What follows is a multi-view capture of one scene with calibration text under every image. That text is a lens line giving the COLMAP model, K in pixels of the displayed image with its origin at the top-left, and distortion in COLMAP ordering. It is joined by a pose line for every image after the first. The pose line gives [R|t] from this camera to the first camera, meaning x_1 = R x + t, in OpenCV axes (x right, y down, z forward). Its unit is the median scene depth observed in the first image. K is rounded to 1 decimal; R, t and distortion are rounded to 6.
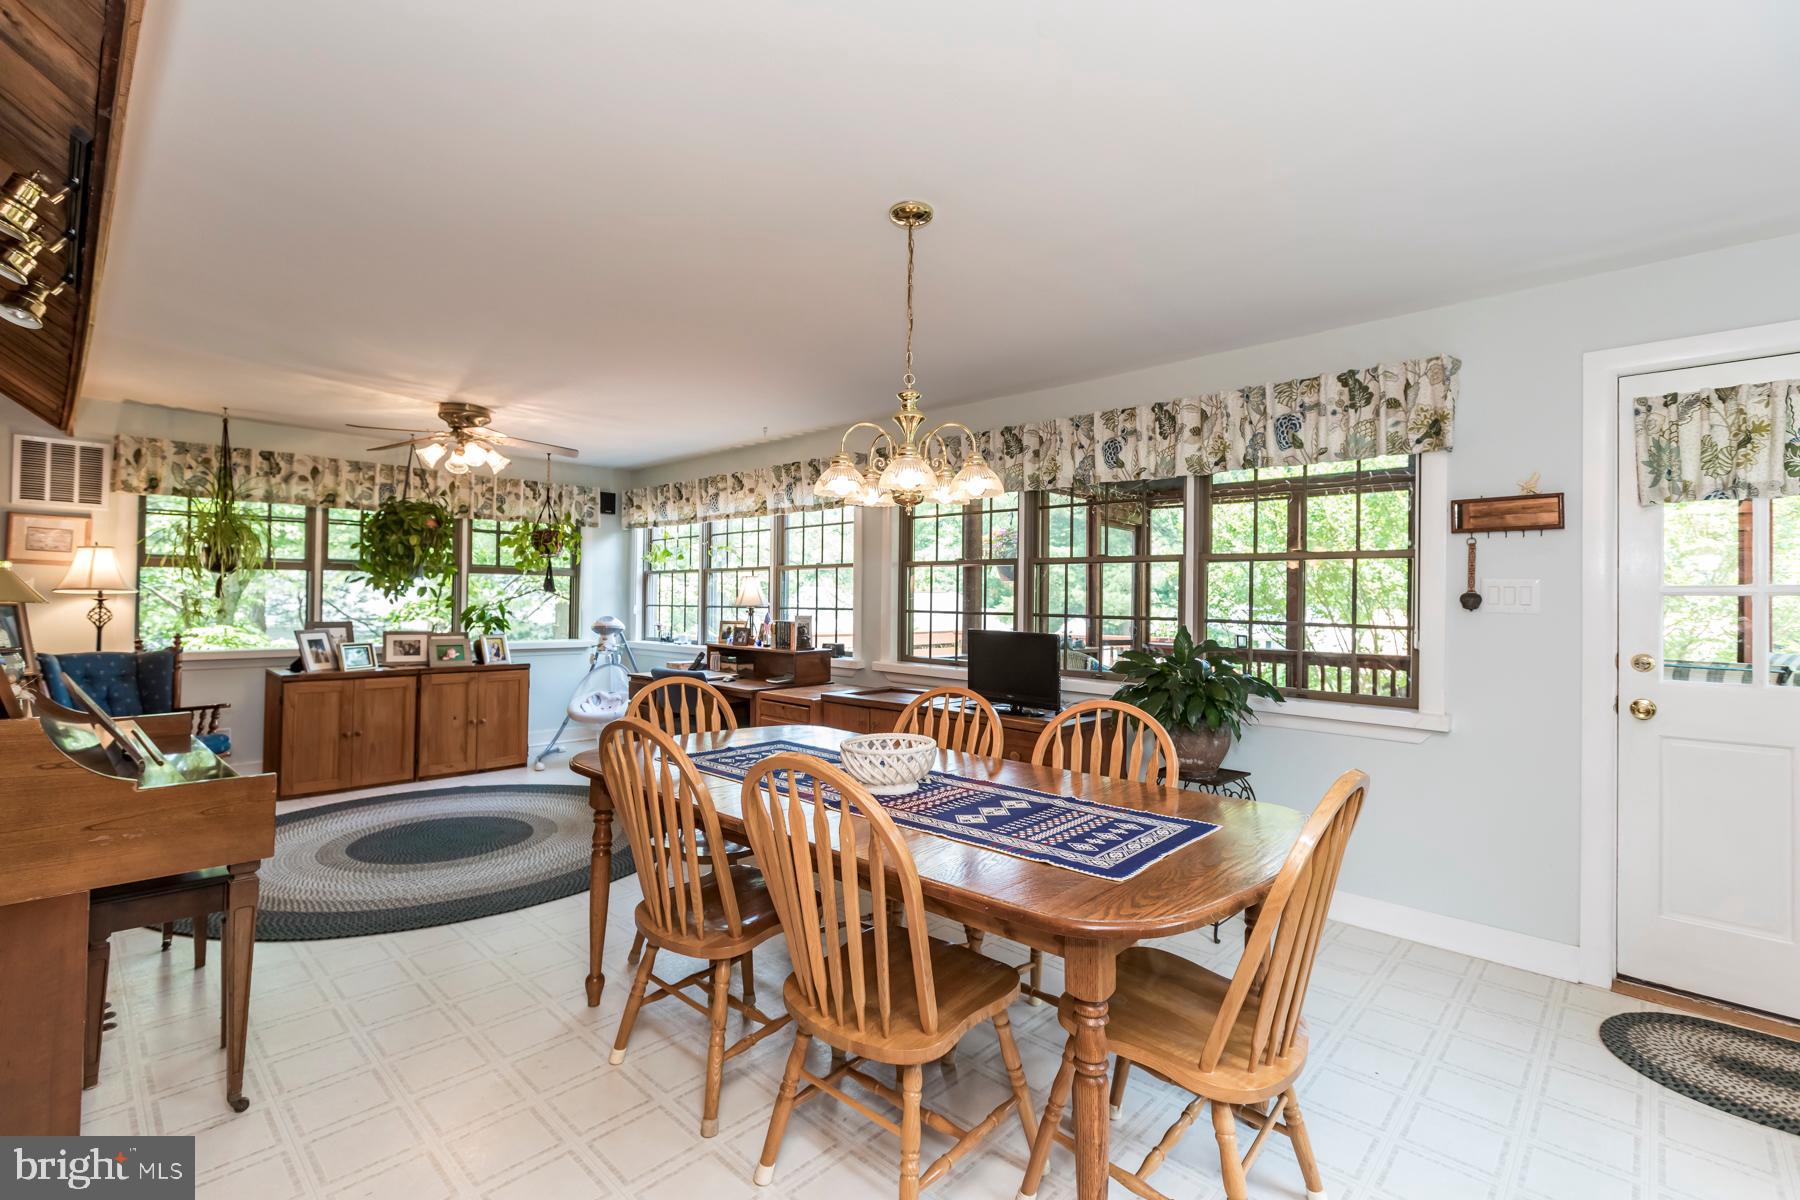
lens RADIAL K [[837.6, 0, 895.2], [0, 837.6, 599.4], [0, 0, 1]] dist [0.008671, -0.003261]
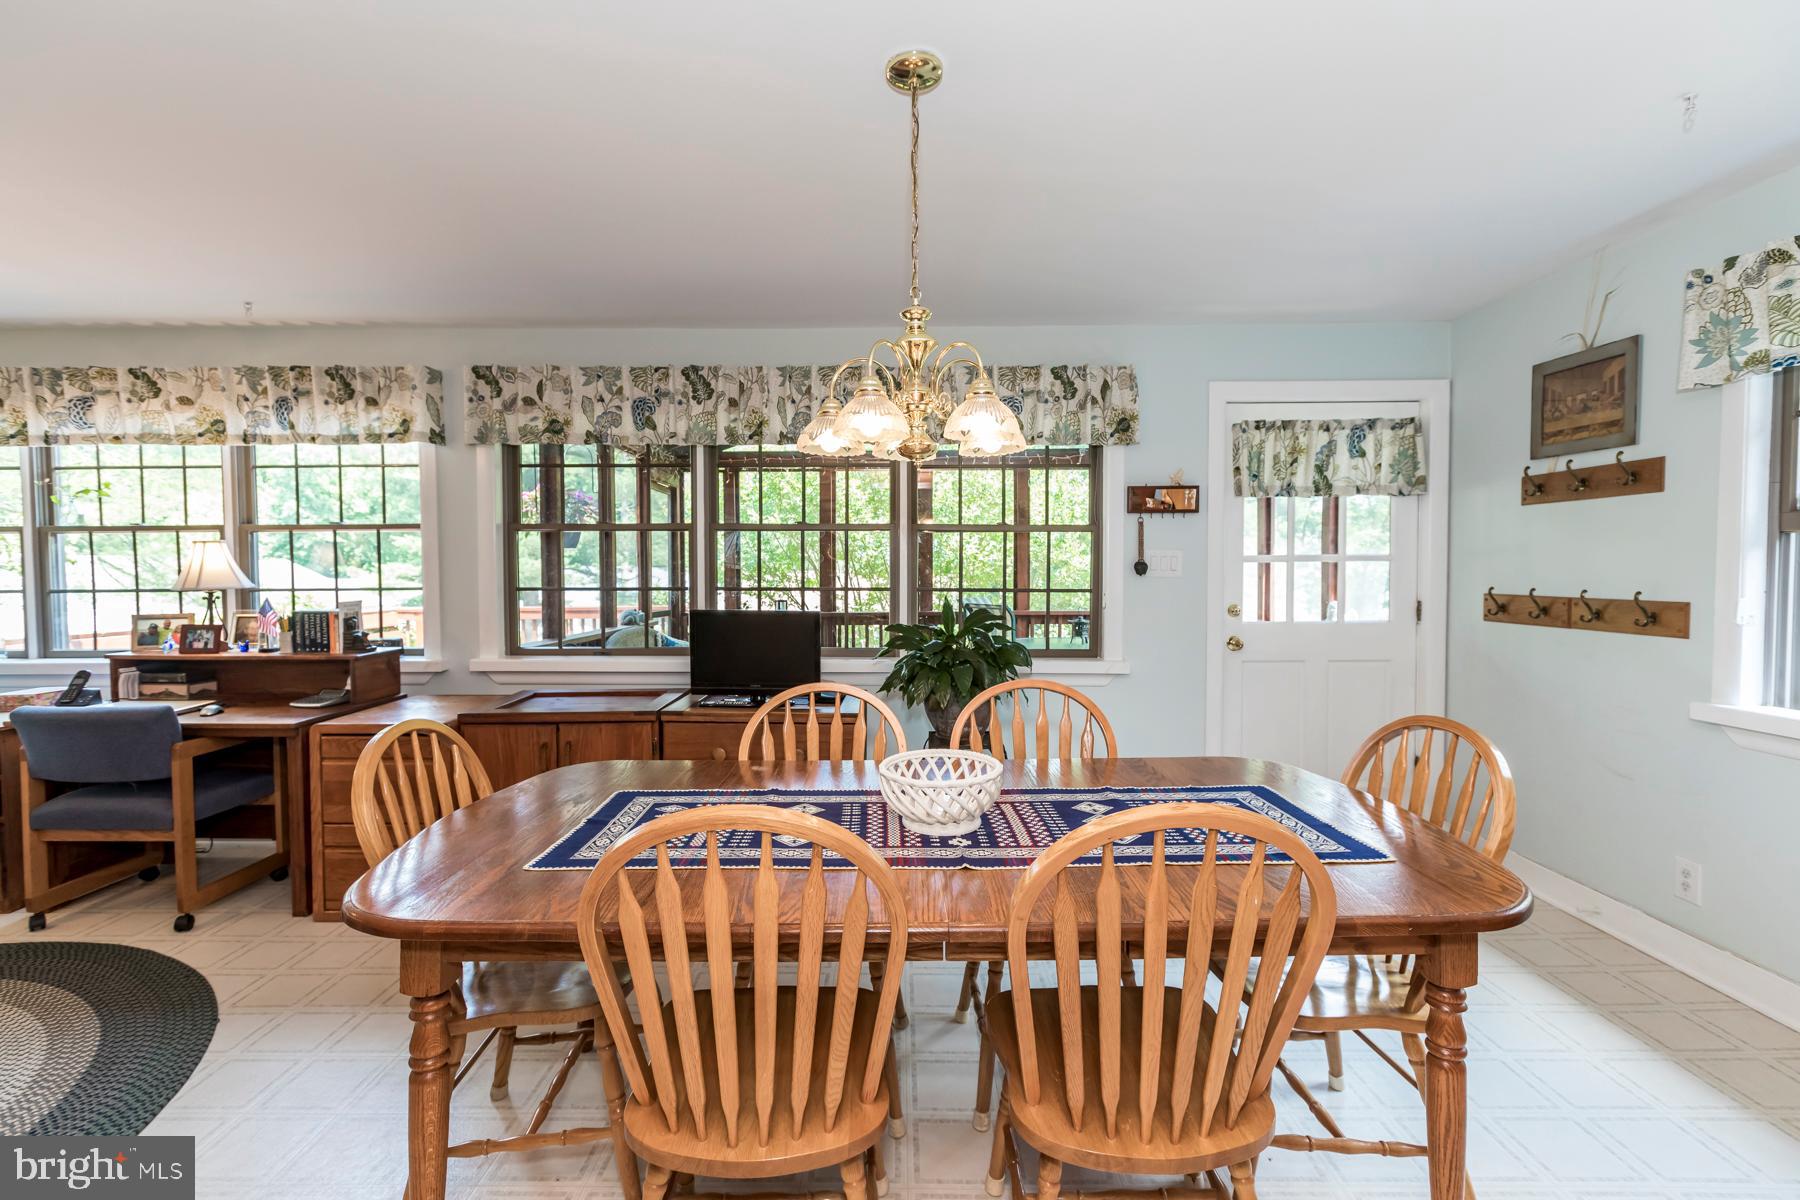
lens RADIAL K [[798.2, 0, 908.1], [0, 798.2, 599.0], [0, 0, 1]] dist [0.000342, -0.000183]
pose [[0.710658, -0.038422, 0.702487, -0.240287], [0.012220, 0.999031, 0.042279, -0.003534], [-0.703431, -0.021461, 0.710439, 0.236864]]
